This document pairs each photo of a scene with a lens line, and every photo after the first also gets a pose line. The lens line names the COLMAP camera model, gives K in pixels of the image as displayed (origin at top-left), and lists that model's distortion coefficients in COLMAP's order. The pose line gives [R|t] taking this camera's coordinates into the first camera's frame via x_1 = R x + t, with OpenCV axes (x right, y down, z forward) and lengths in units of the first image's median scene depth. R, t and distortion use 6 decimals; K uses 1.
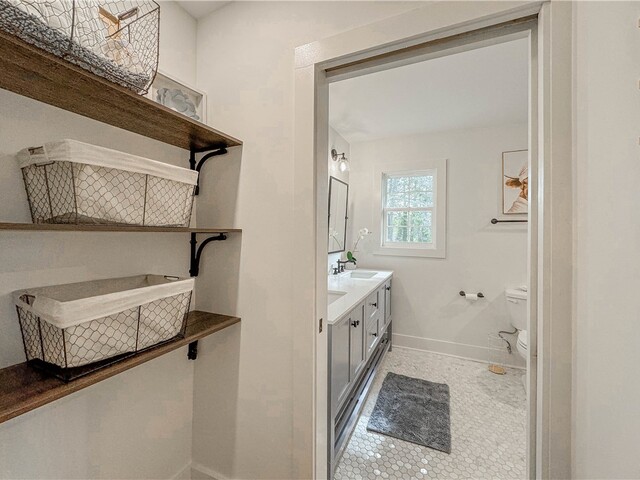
lens RADIAL K [[259.5, 0, 321.9], [0, 259.5, 235.6], [0, 0, 1]] dist [-0.003601, -0.000029]
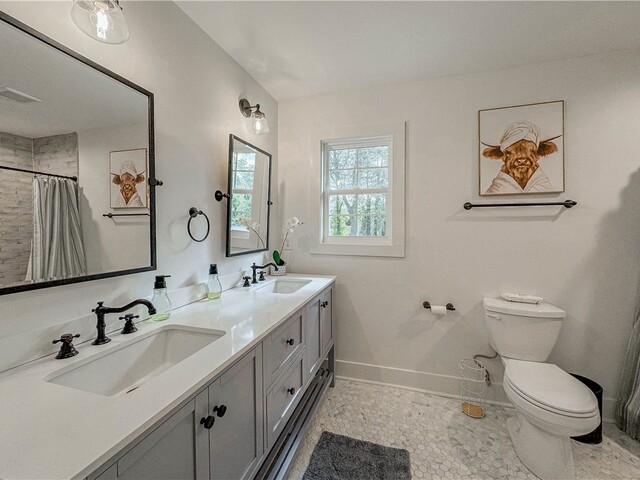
lens RADIAL K [[259.5, 0, 317.1], [0, 259.5, 235.9], [0, 0, 1]] dist [-0.003601, -0.000029]
pose [[0.993873, -0.015133, 0.109483, 0.157723], [0.012705, 0.999658, 0.022839, 0.006935], [-0.109791, -0.021308, 0.993726, 0.312686]]
